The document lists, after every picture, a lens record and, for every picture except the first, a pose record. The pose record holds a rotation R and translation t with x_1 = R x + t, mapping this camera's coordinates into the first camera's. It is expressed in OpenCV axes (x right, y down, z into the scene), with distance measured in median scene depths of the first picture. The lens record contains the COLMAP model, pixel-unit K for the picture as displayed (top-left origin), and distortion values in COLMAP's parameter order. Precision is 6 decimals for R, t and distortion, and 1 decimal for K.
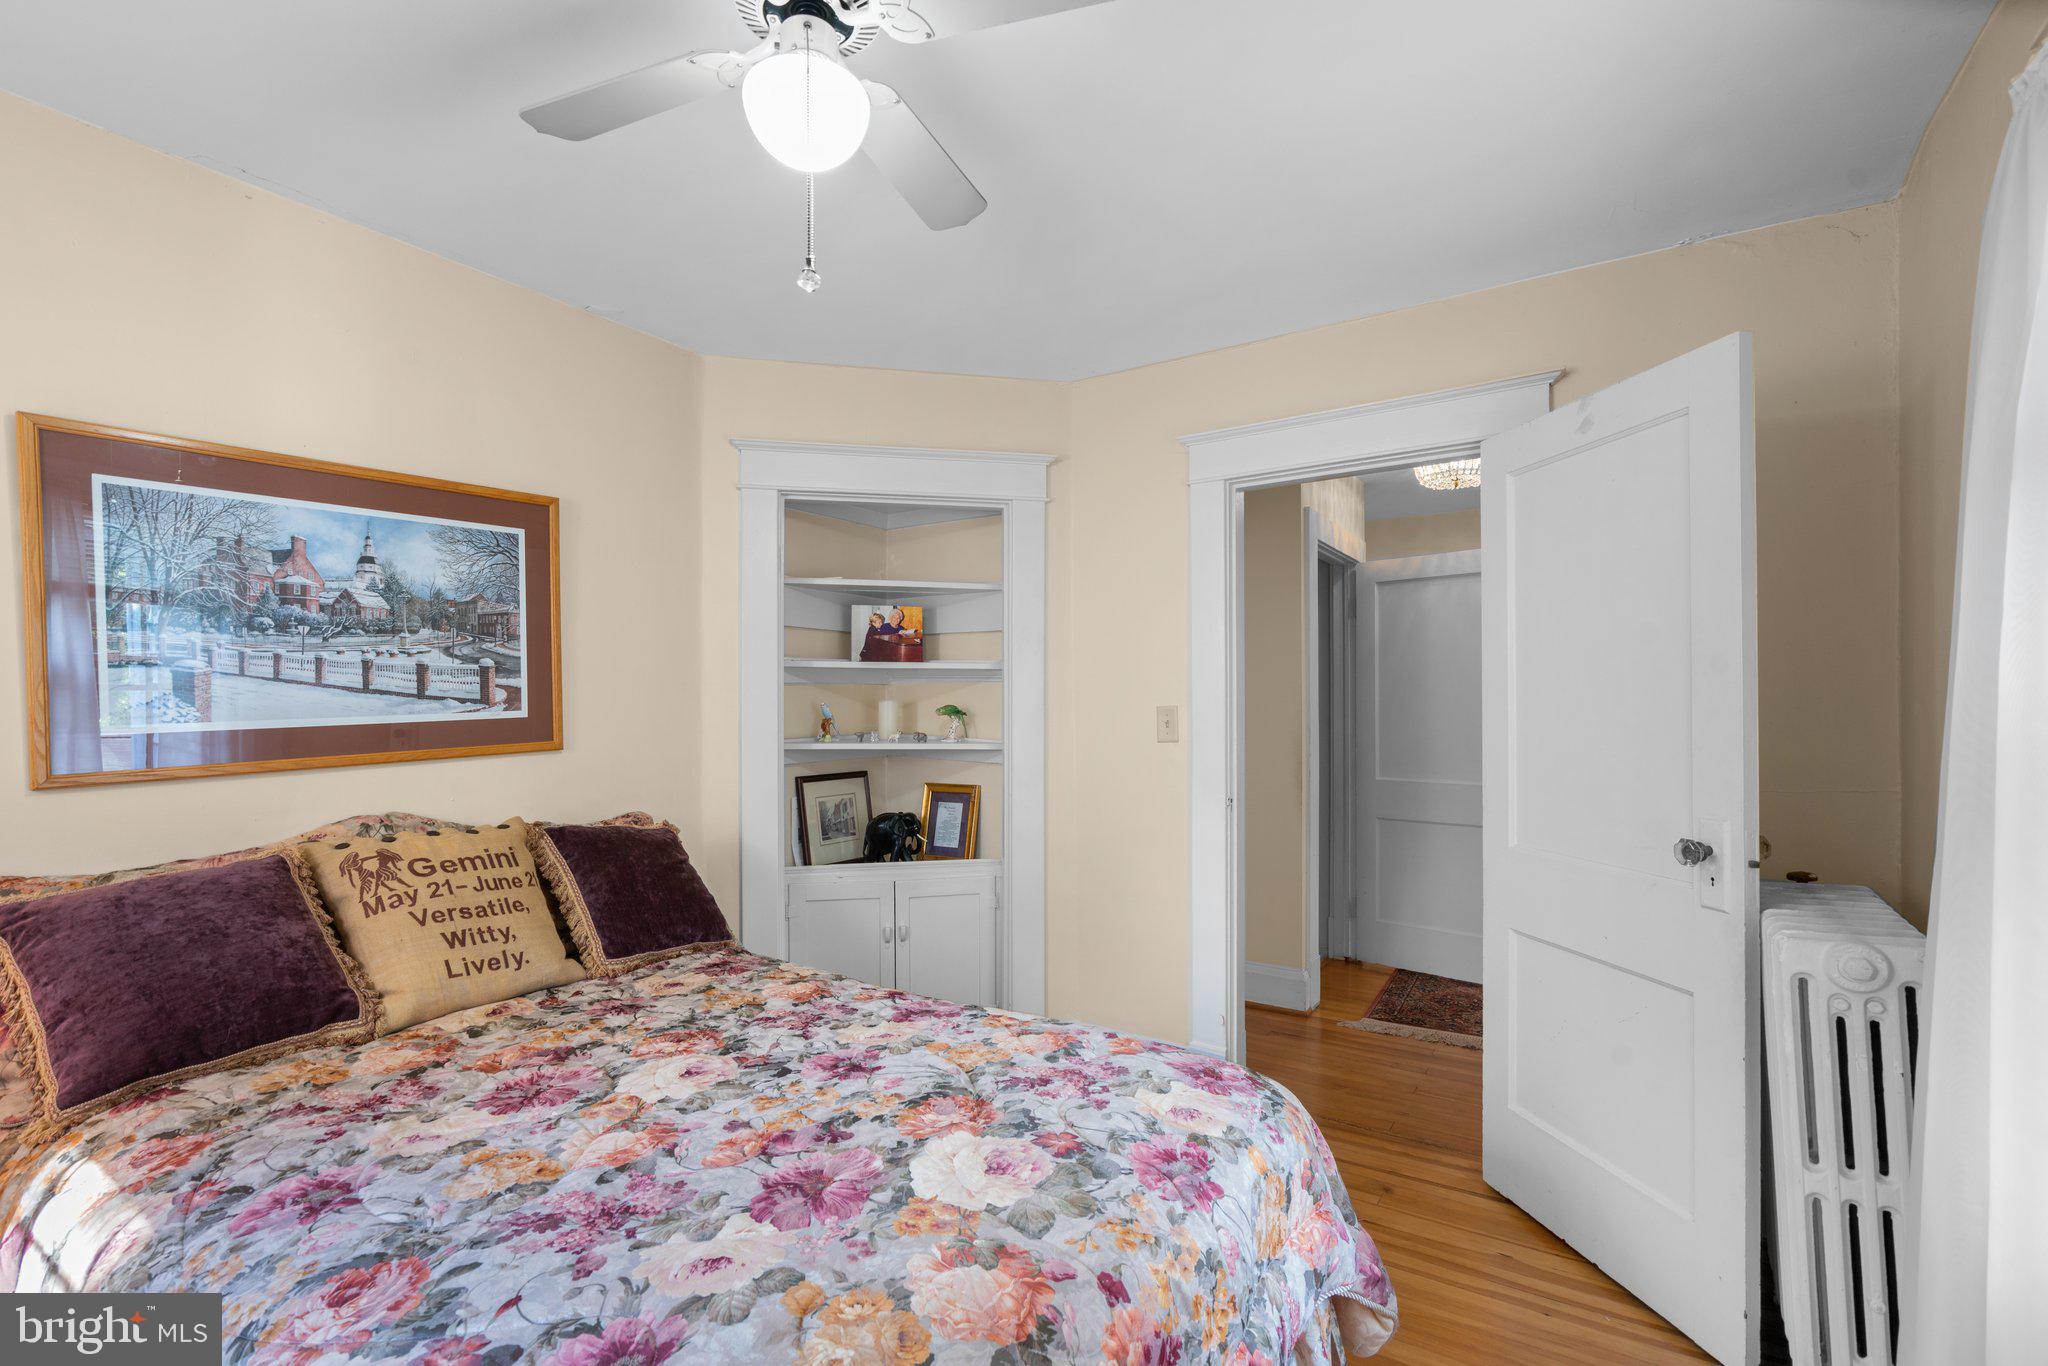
lens RADIAL K [[923.8, 0, 1013.5], [0, 923.8, 683.5], [0, 0, 1]] dist [-0.013600, 0.001116]
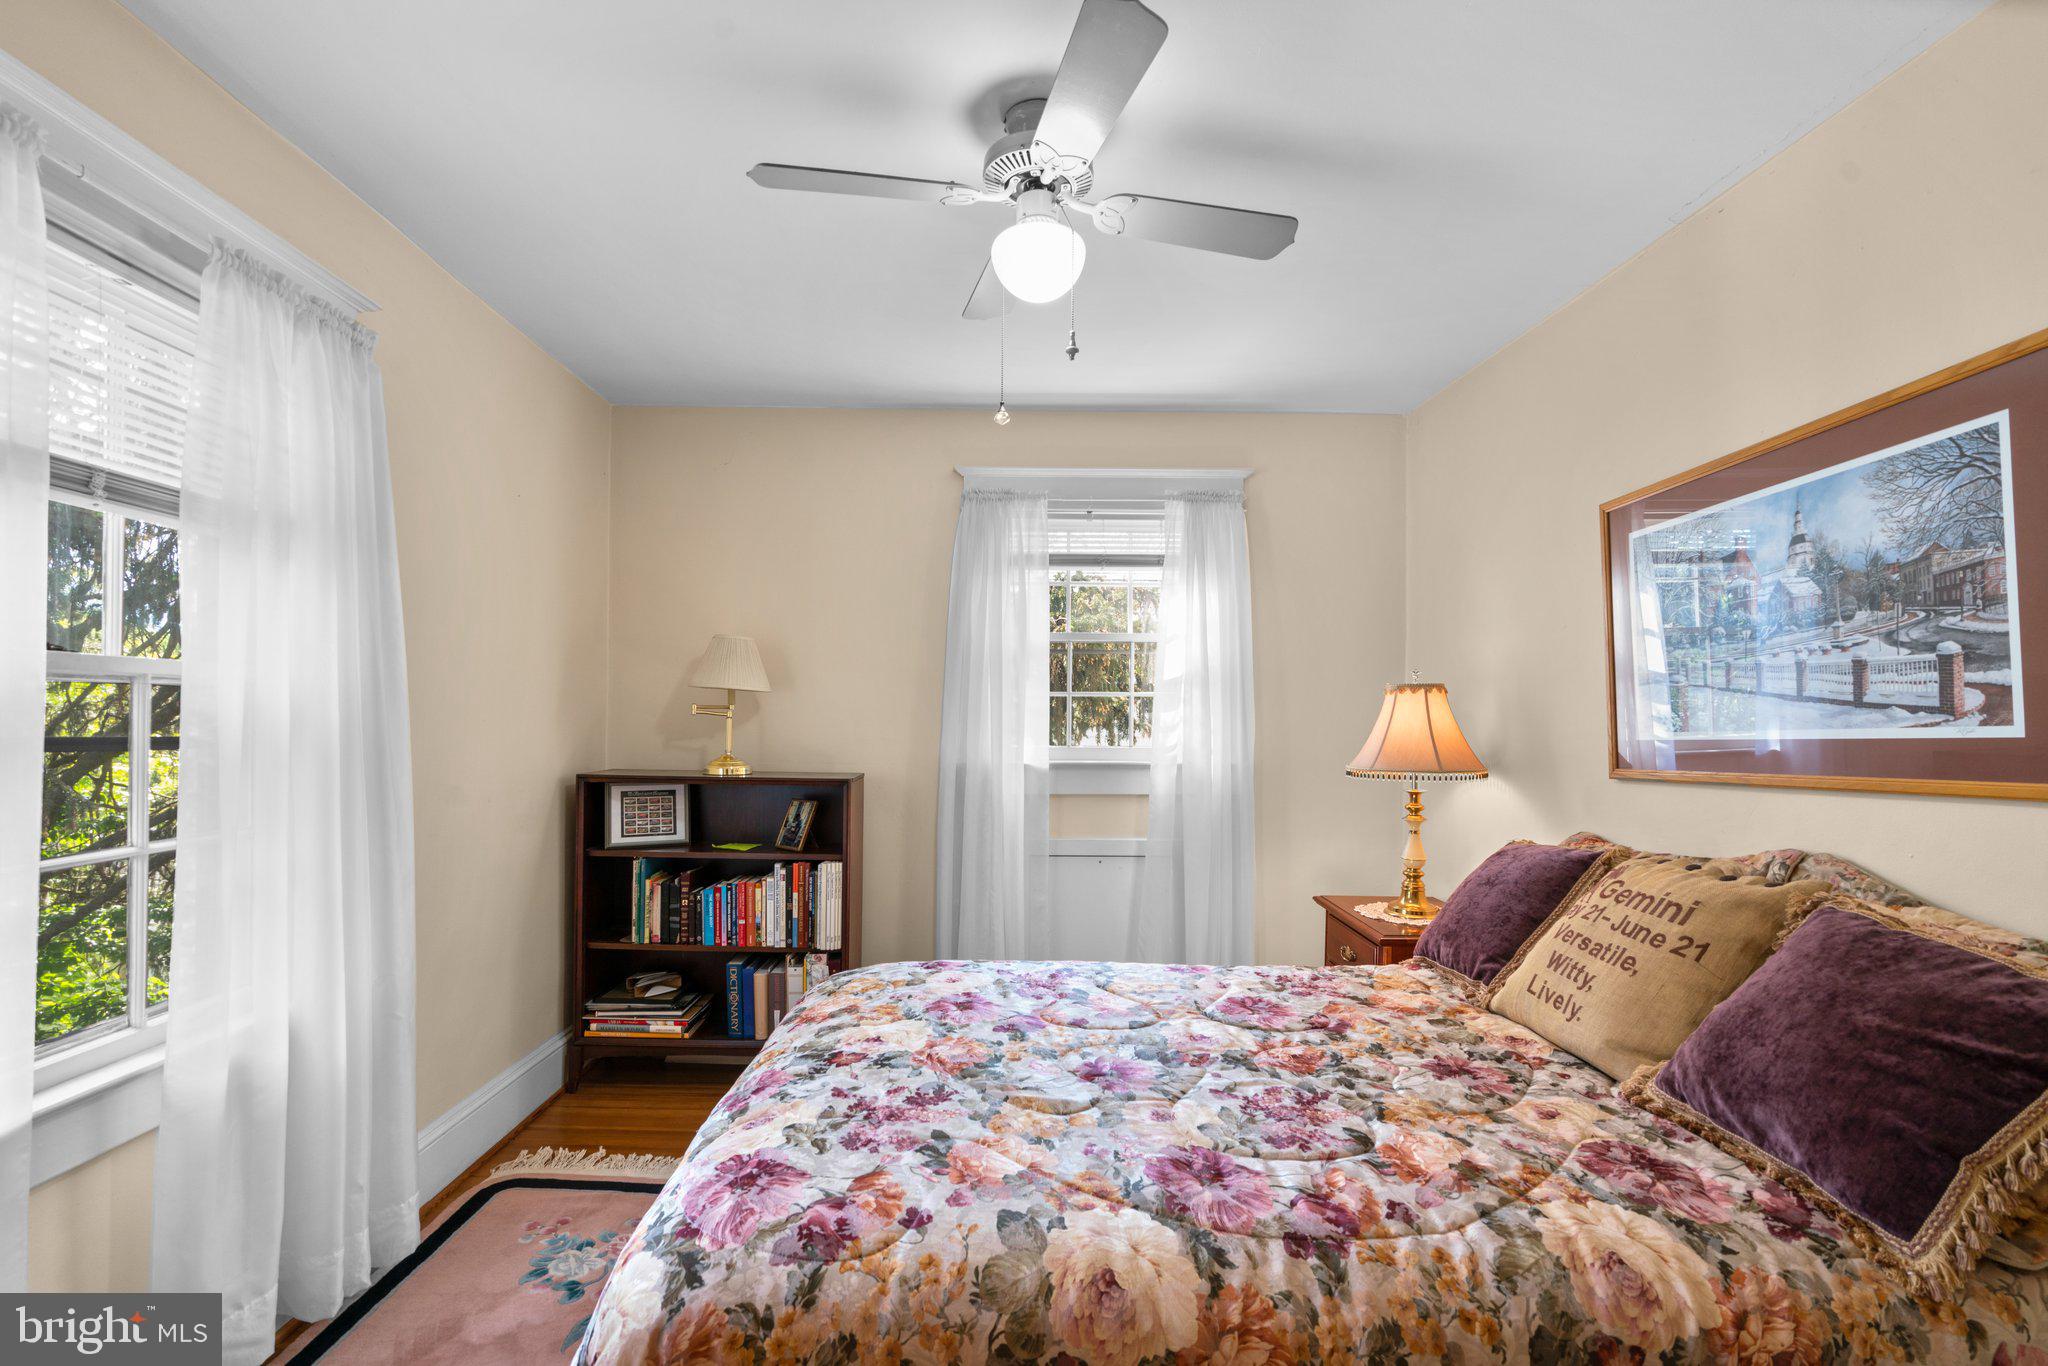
lens RADIAL K [[923.8, 0, 1008.0], [0, 923.8, 700.1], [0, 0, 1]] dist [-0.013600, 0.001116]
pose [[-0.824057, -0.019751, -0.566162, 0.333522], [0.001257, 0.999326, -0.036692, 0.037475], [0.566505, -0.030948, -0.823477, 1.239967]]
